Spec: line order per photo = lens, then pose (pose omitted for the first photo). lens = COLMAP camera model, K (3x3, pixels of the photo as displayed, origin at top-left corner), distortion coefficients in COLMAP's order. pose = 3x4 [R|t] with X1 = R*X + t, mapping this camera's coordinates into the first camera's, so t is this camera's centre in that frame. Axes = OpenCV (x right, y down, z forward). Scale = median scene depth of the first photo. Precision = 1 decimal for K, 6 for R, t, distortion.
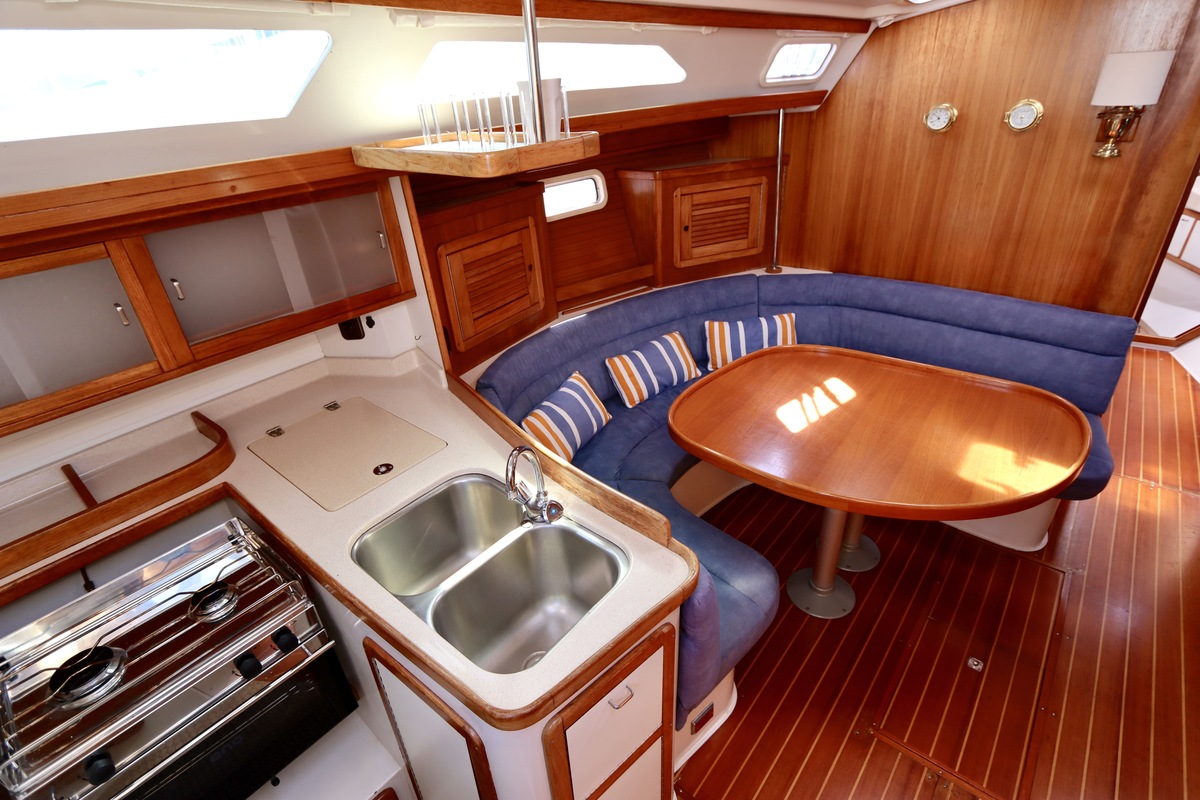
lens RADIAL K [[565.8, 0, 594.3], [0, 565.8, 400.5], [0, 0, 1]] dist [-0.019850, 0.003591]
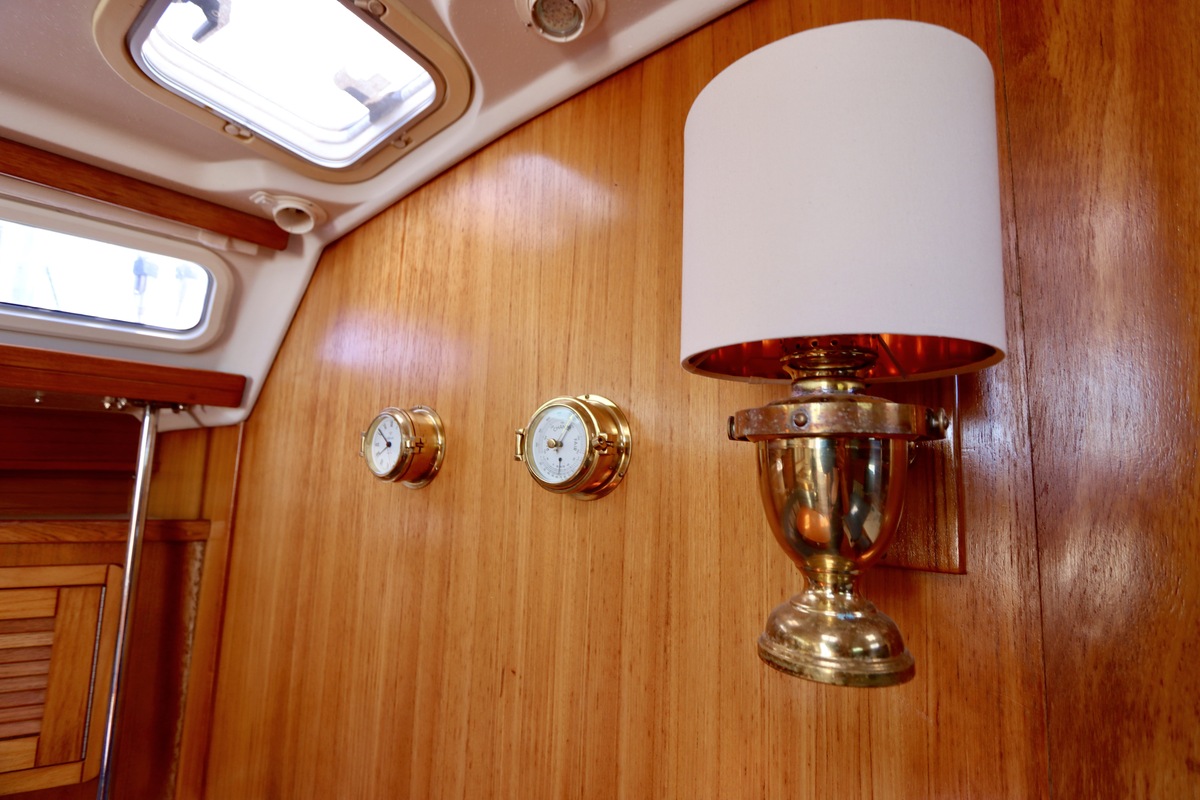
lens RADIAL K [[565.8, 0, 594.3], [0, 565.8, 400.5], [0, 0, 1]] dist [-0.019850, 0.003591]
pose [[0.991417, 0.111068, 0.068964, 0.660062], [-0.049979, 0.809422, -0.585096, -0.318609], [-0.120806, 0.576628, 0.808026, 0.663012]]
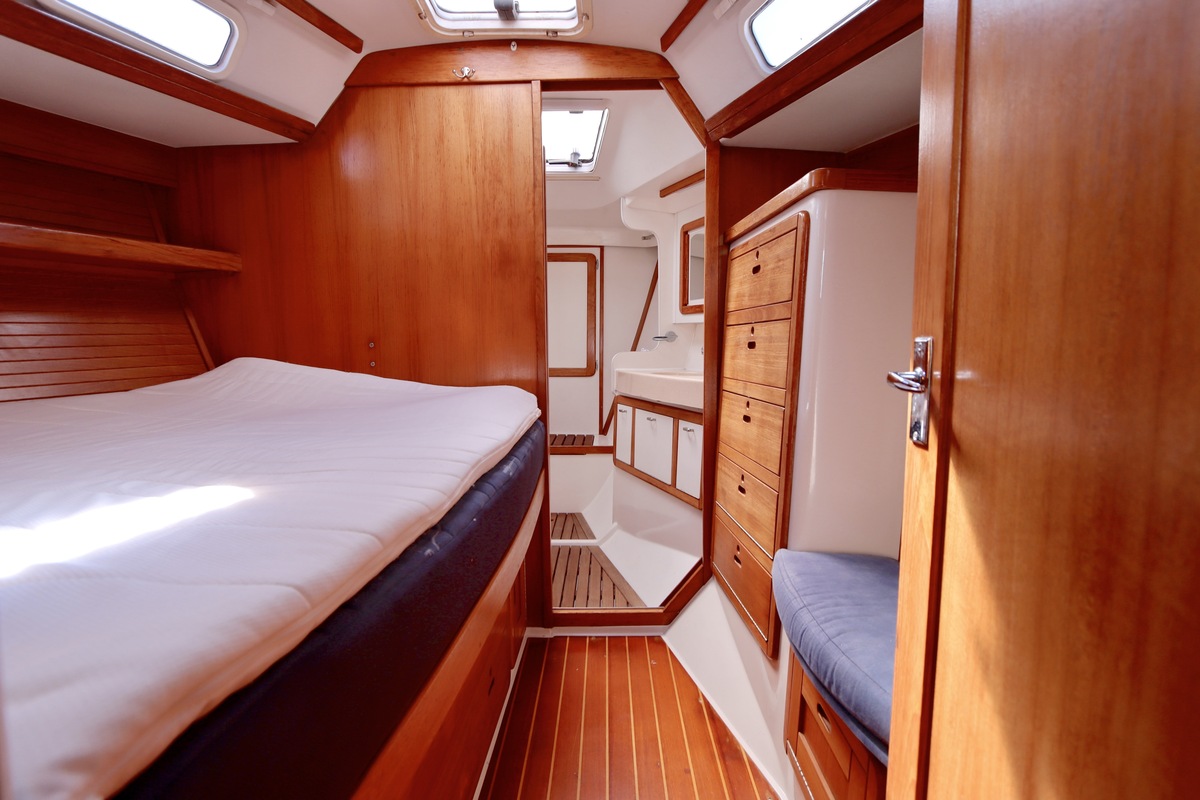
lens RADIAL K [[584.0, 0, 604.4], [0, 584.0, 399.5], [0, 0, 1]] dist [-0.022702, 0.001078]
pose [[0.760716, 0.006272, 0.649054, 0.963032], [0.258678, 0.914184, -0.312014, -0.204812], [-0.595312, 0.405250, 0.693812, 0.851318]]
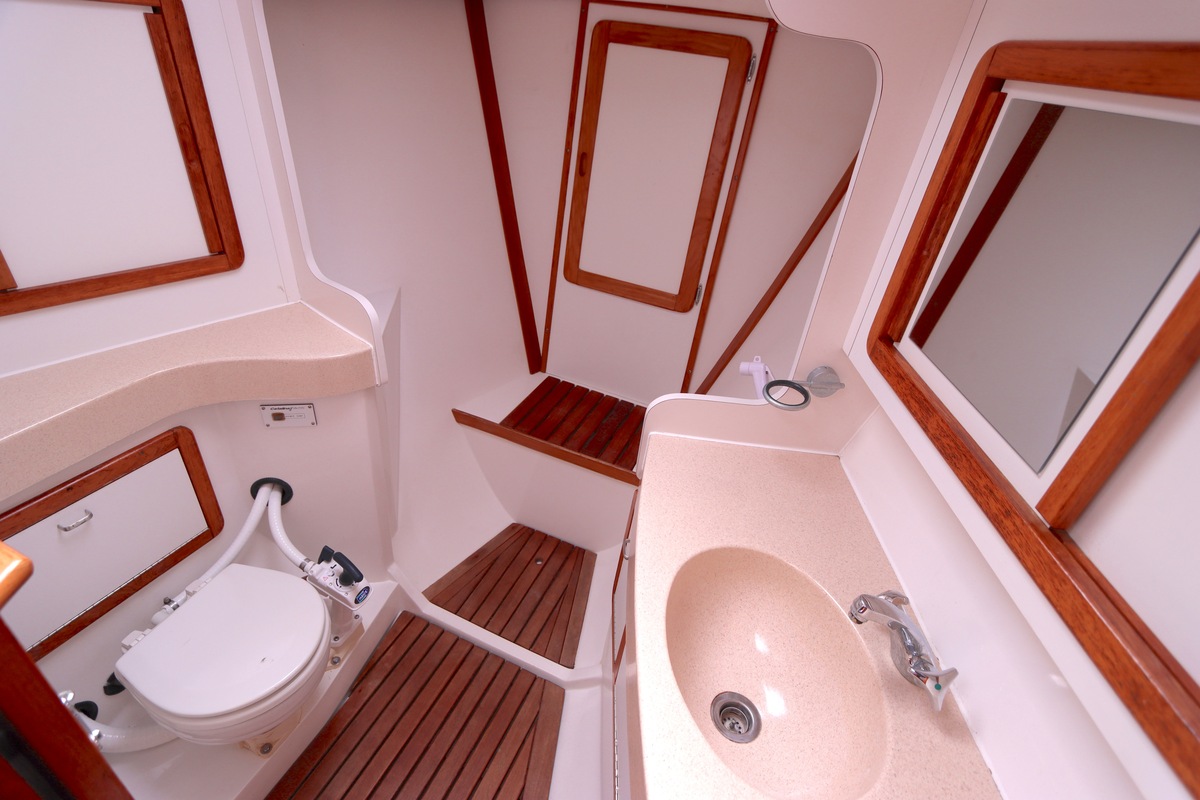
lens RADIAL K [[565.8, 0, 594.3], [0, 565.8, 400.5], [0, 0, 1]] dist [-0.019850, 0.003591]
pose [[0.940174, -0.021881, 0.339991, 1.536904], [-0.007398, 0.996389, 0.084585, -0.678996], [-0.340614, -0.082040, 0.936617, 1.212535]]
